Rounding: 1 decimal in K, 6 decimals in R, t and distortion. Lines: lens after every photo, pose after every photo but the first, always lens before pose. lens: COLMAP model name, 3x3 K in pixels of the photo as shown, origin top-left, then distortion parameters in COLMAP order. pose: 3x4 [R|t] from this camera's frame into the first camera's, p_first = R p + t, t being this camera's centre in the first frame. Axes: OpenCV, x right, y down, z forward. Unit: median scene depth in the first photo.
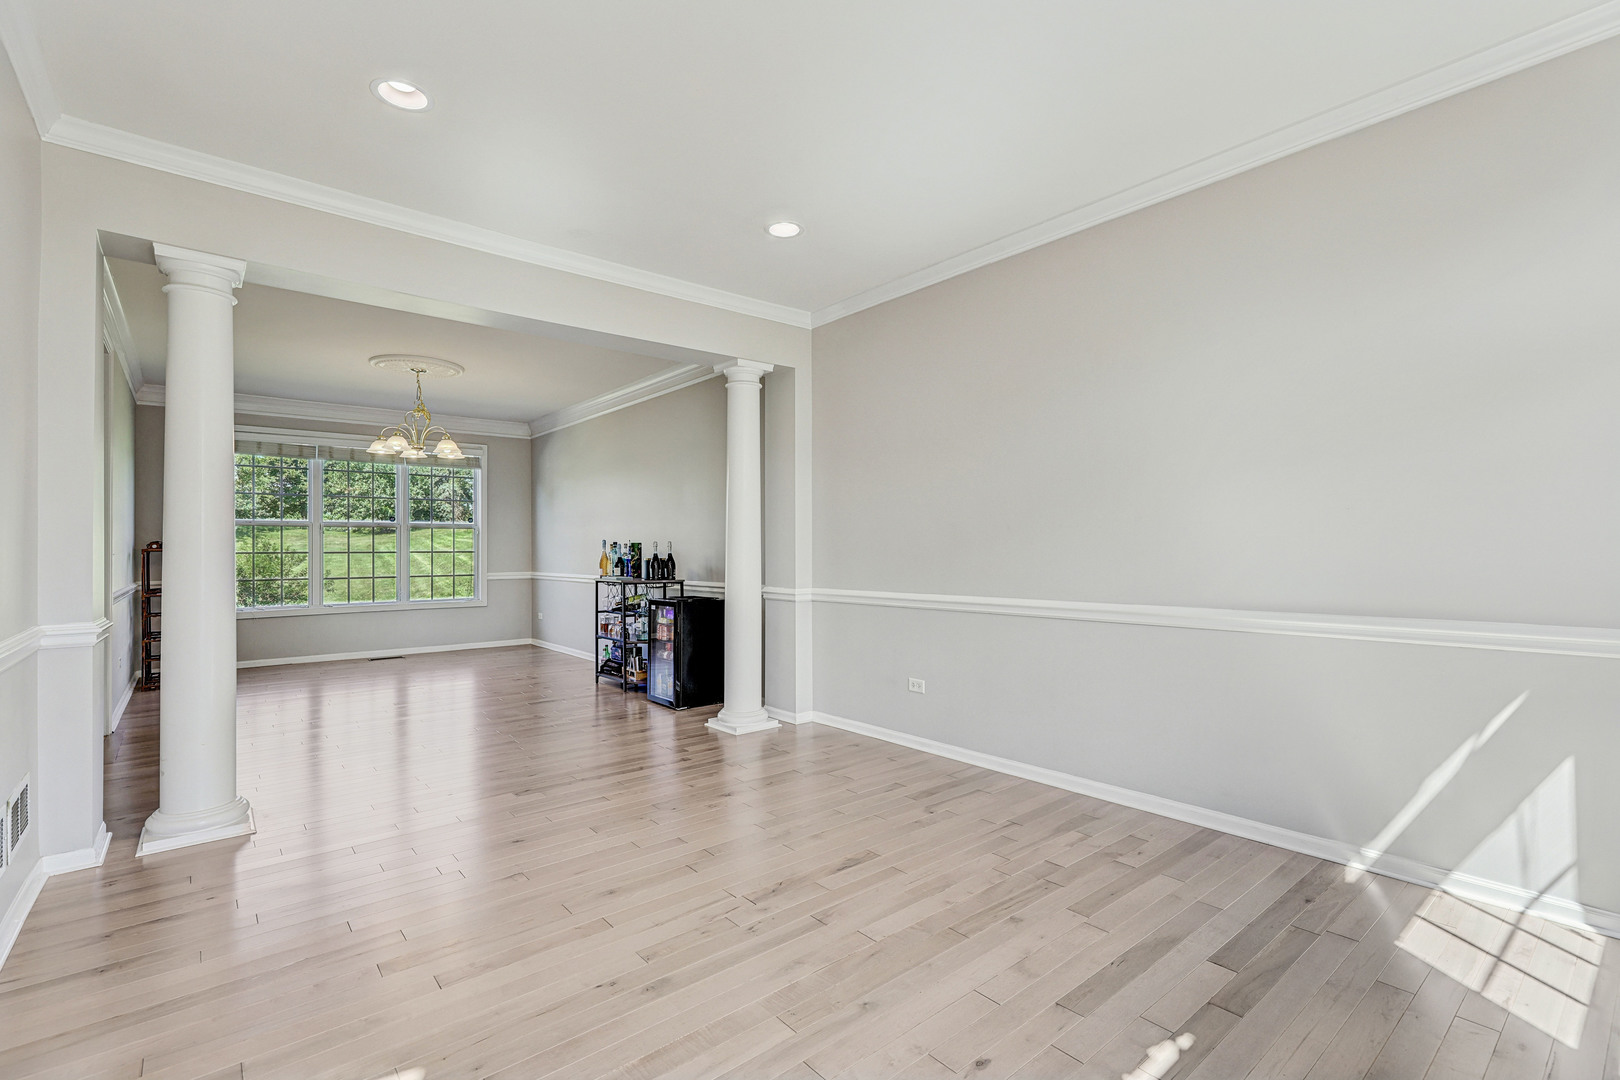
lens RADIAL K [[732.8, 0, 810.0], [0, 732.8, 540.0], [0, 0, 1]] dist [0.000701, 0.000033]
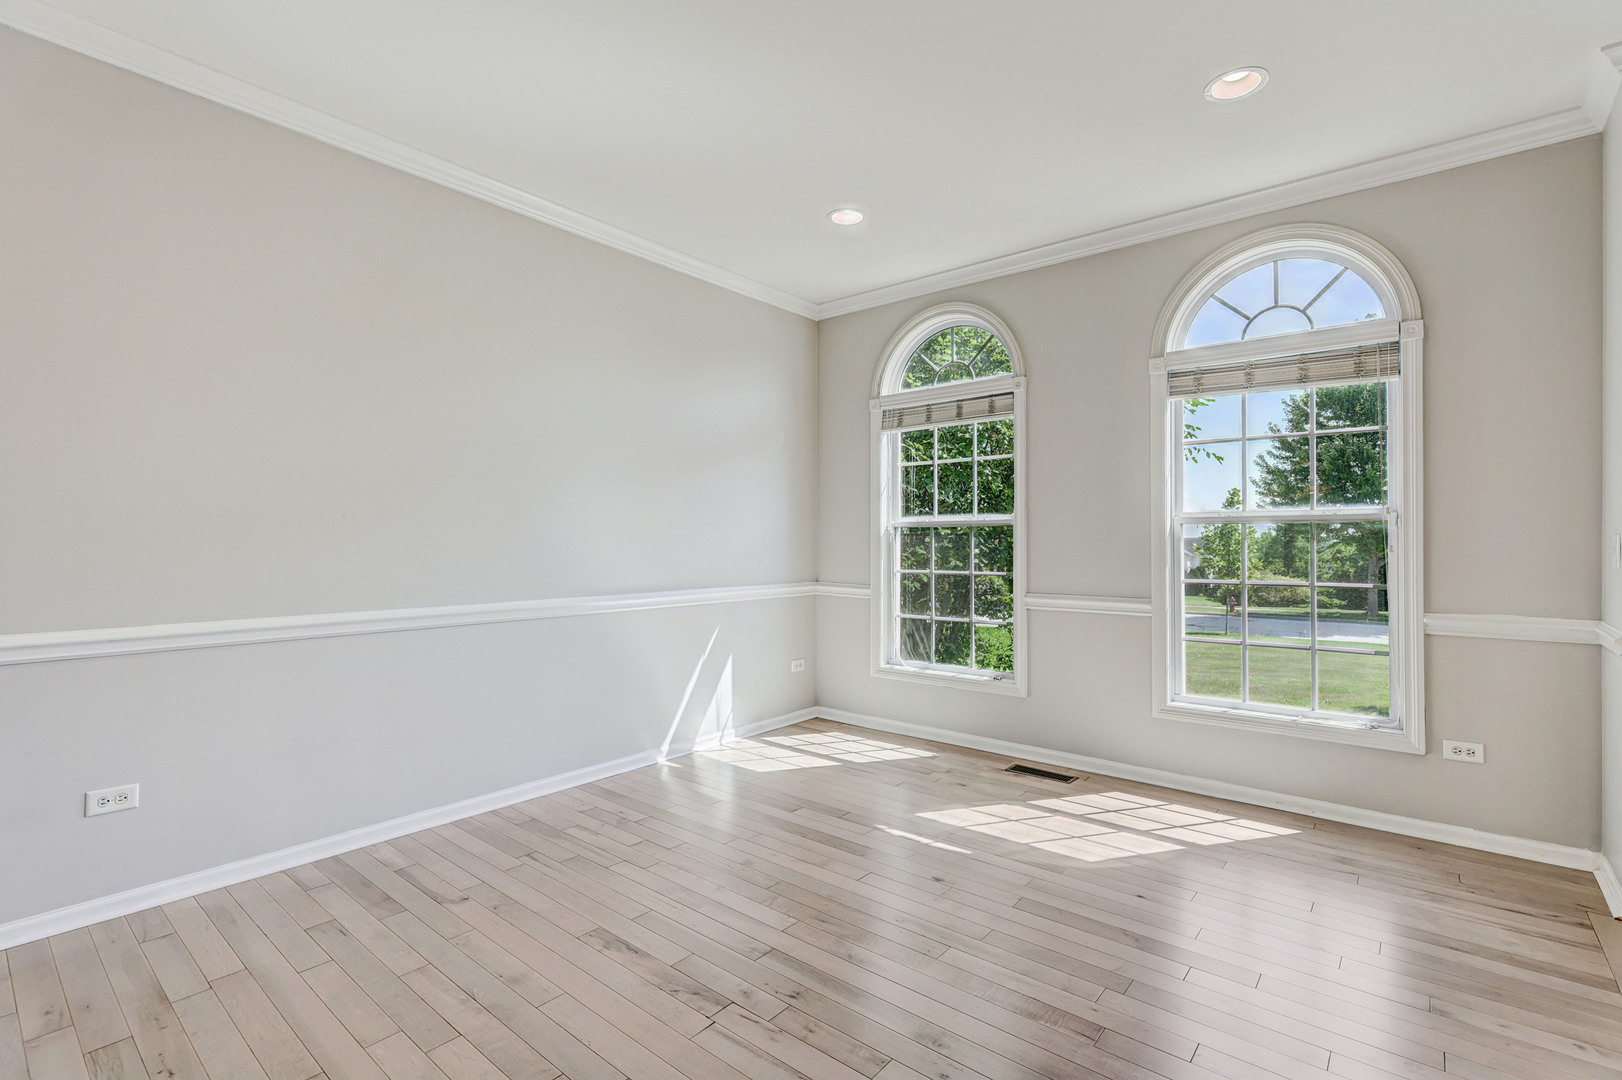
lens RADIAL K [[733.7, 0, 811.0], [0, 733.7, 540.0], [0, 0, 1]] dist [0.000701, 0.000033]
pose [[-0.180657, 0.013108, 0.983459, -0.668947], [-0.014930, 0.999759, -0.016068, 0.011038], [-0.983433, -0.017586, -0.180418, 0.826572]]
